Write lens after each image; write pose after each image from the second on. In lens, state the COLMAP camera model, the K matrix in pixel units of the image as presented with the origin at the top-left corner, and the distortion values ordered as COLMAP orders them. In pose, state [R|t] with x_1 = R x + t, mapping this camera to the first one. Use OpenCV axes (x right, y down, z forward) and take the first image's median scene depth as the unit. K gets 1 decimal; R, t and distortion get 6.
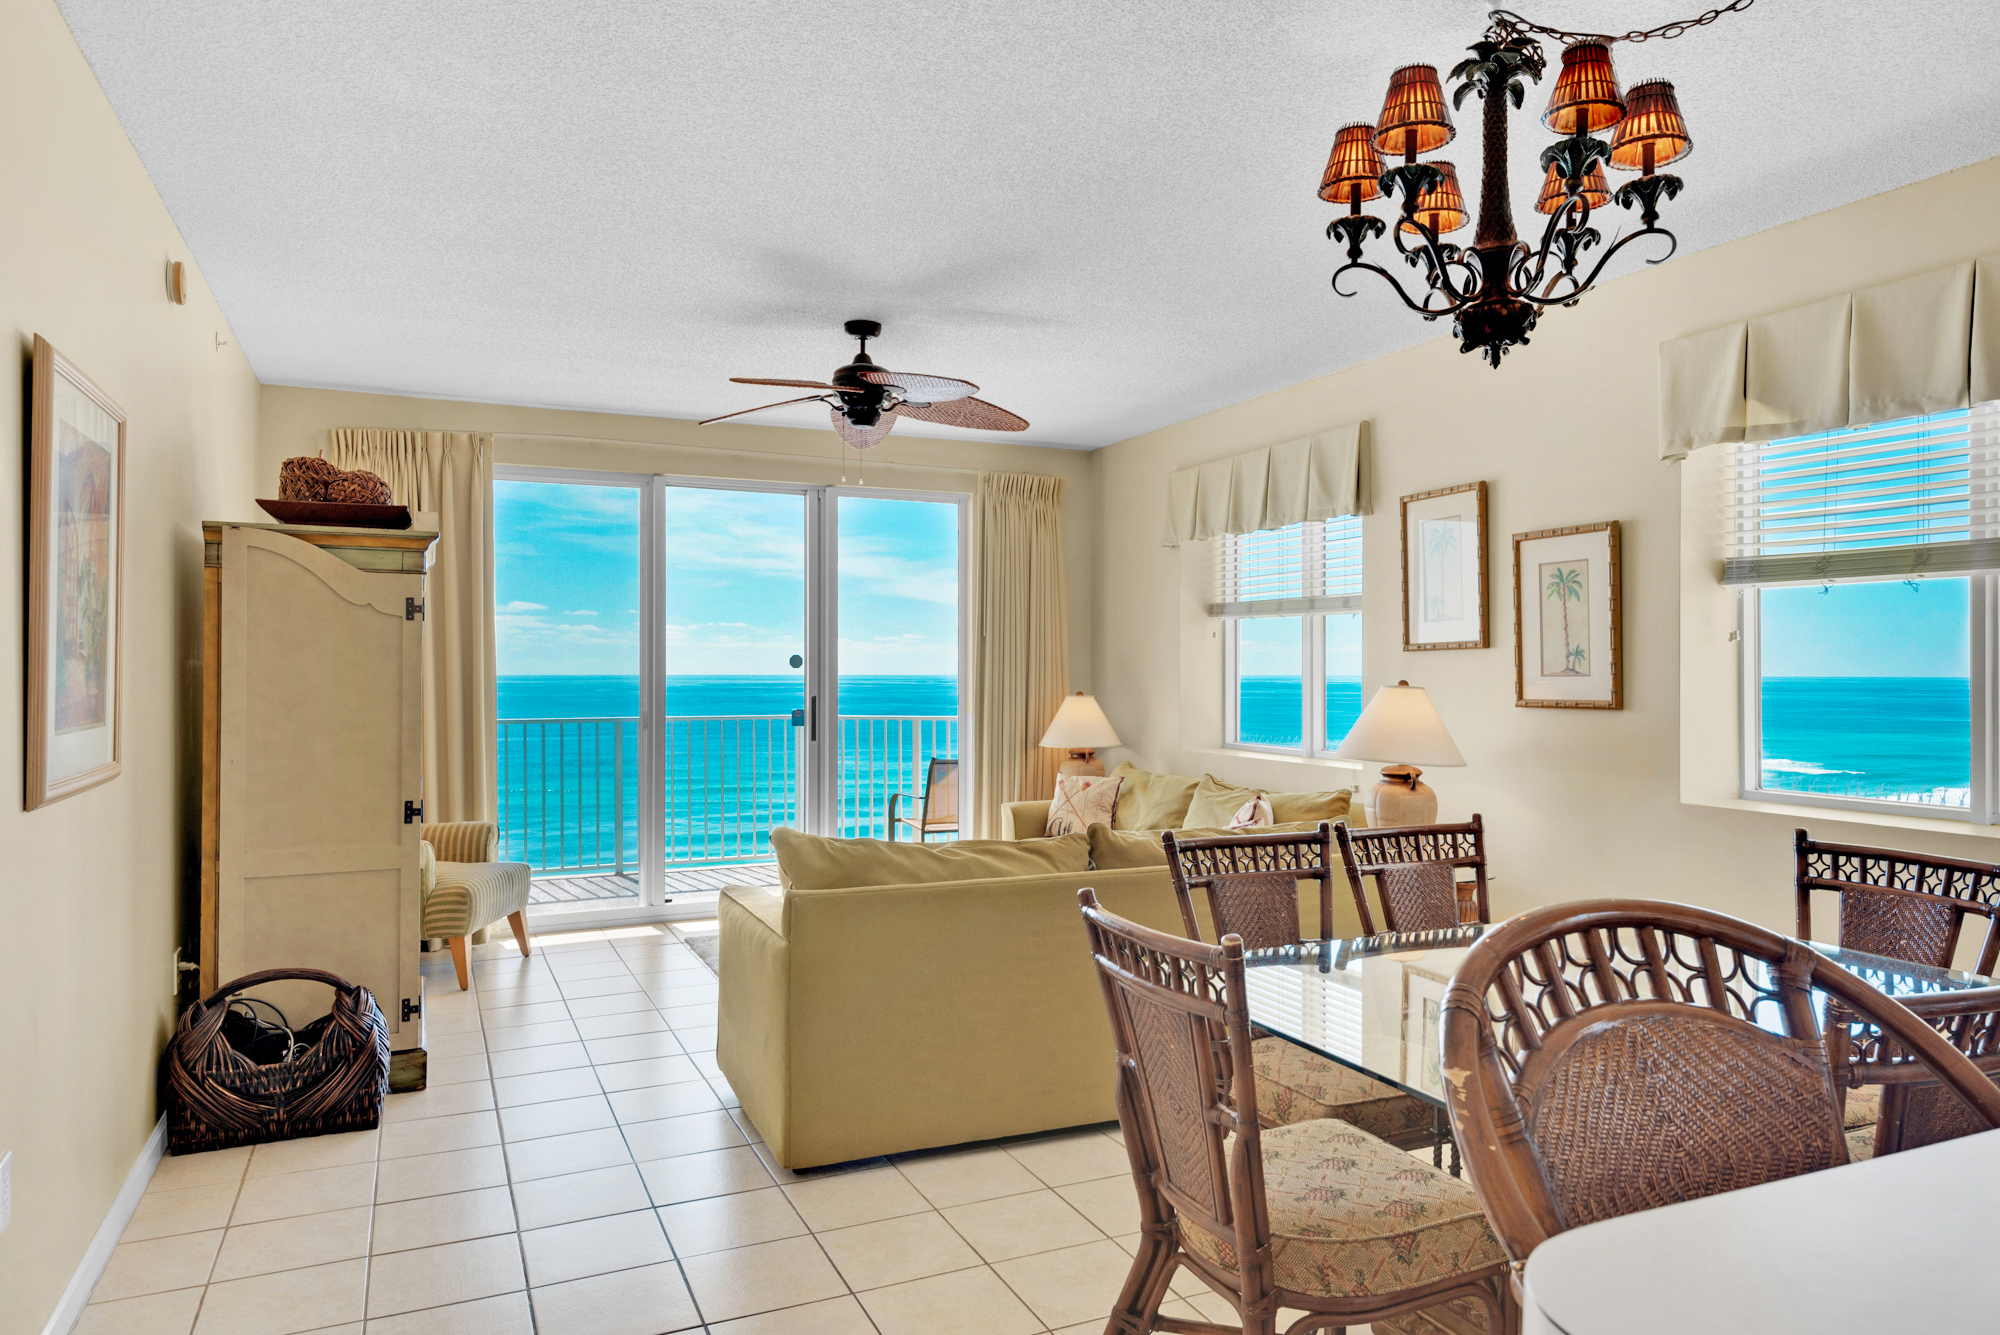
lens RADIAL K [[1260.6, 0, 1005.2], [0, 1260.6, 678.6], [0, 0, 1]] dist [-0.003044, -0.001153]
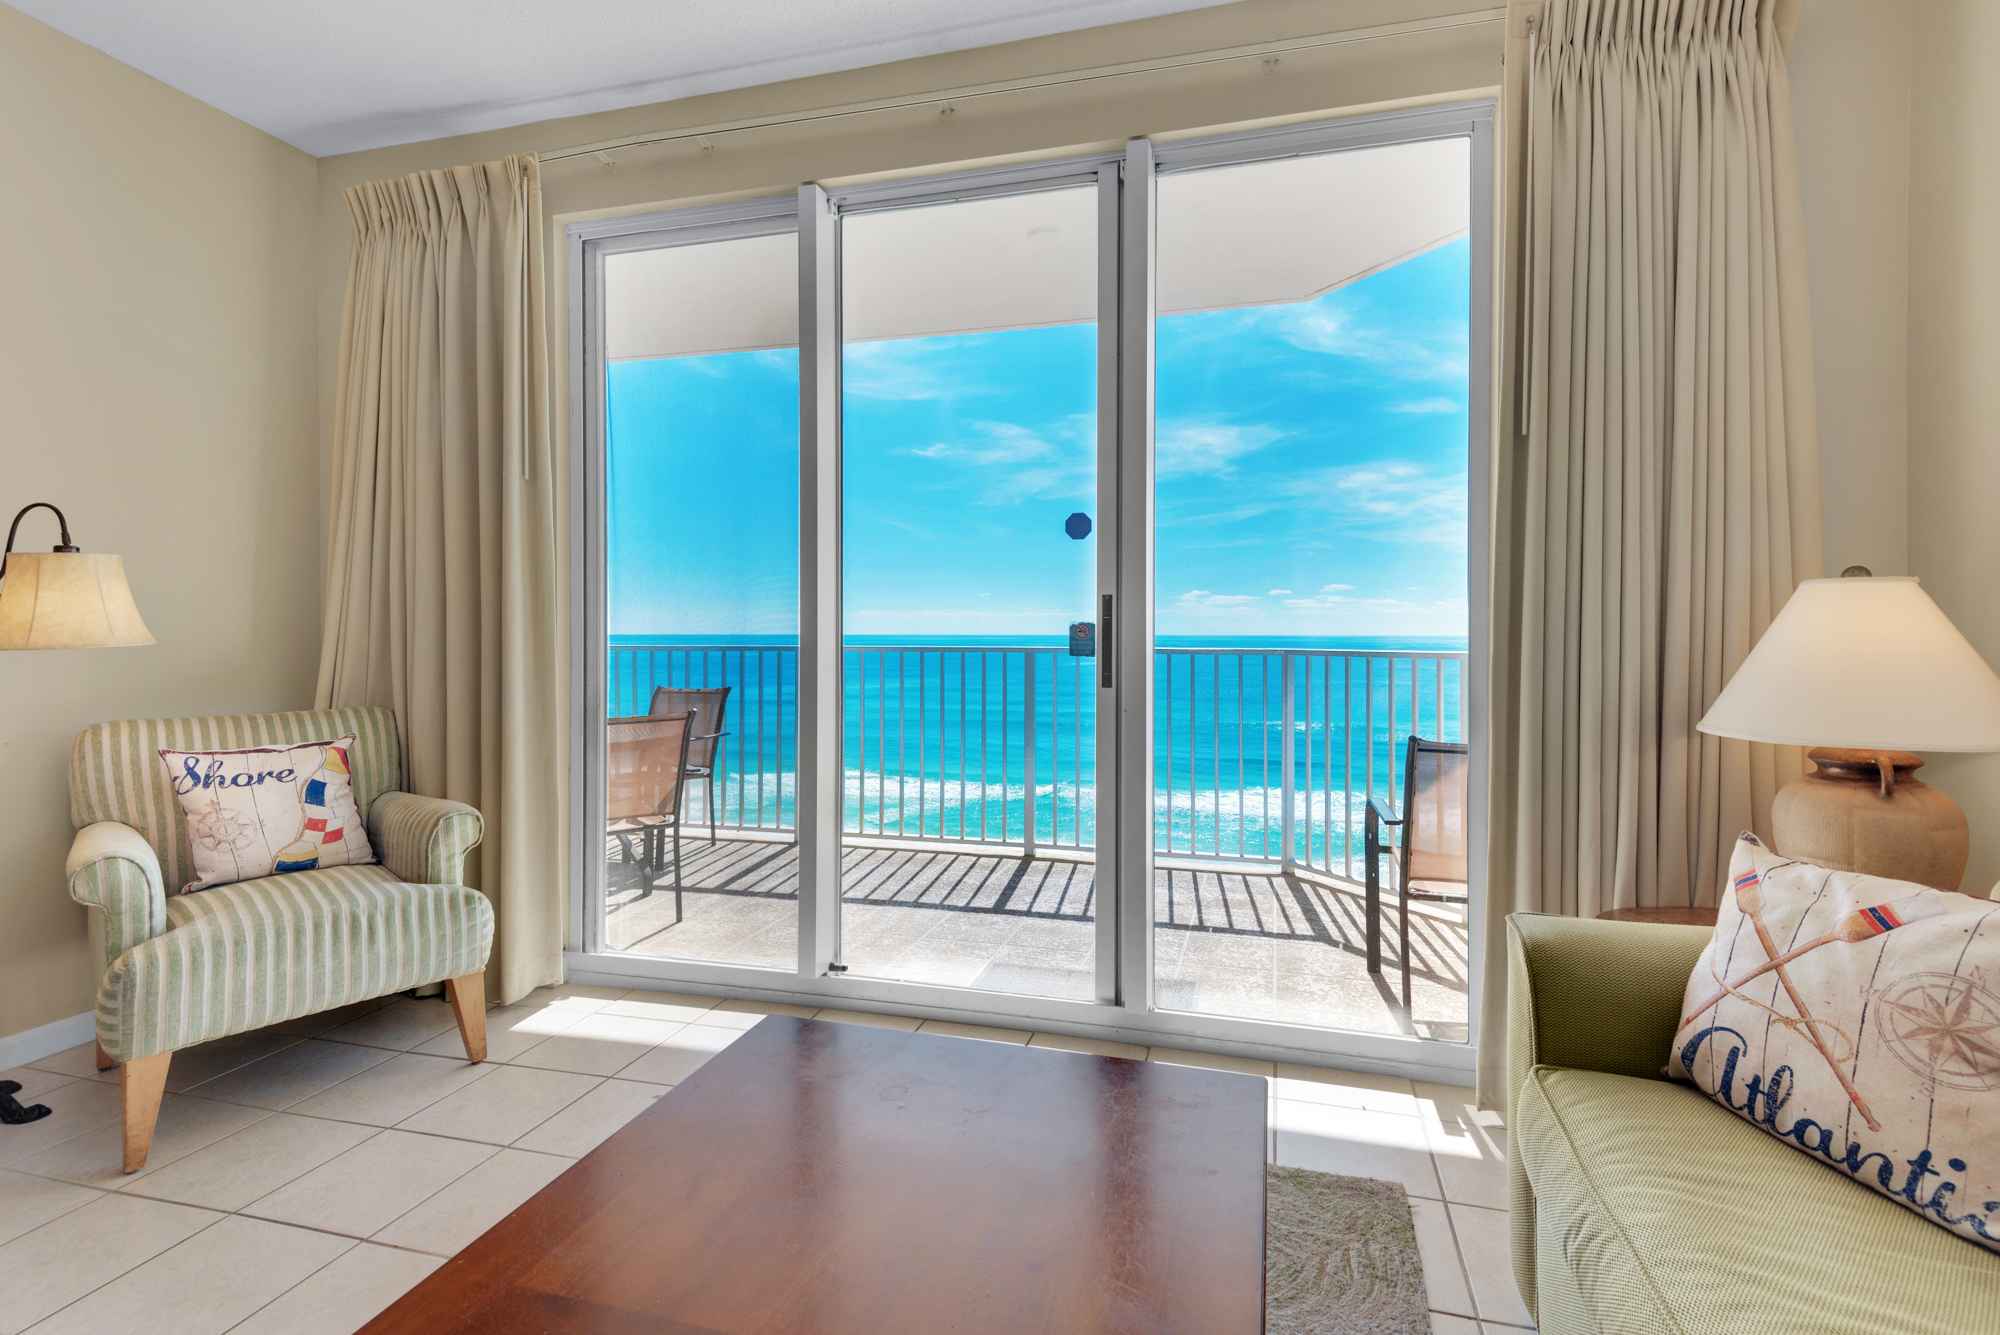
lens RADIAL K [[916.2, 0, 1012.4], [0, 916.2, 642.4], [0, 0, 1]] dist [-0.002163, -0.000415]
pose [[0.761683, 0.007939, -0.647901, 0.046853], [-0.009352, 0.999955, 0.001258, 0.030875], [0.647883, 0.005101, 0.761723, 0.694488]]
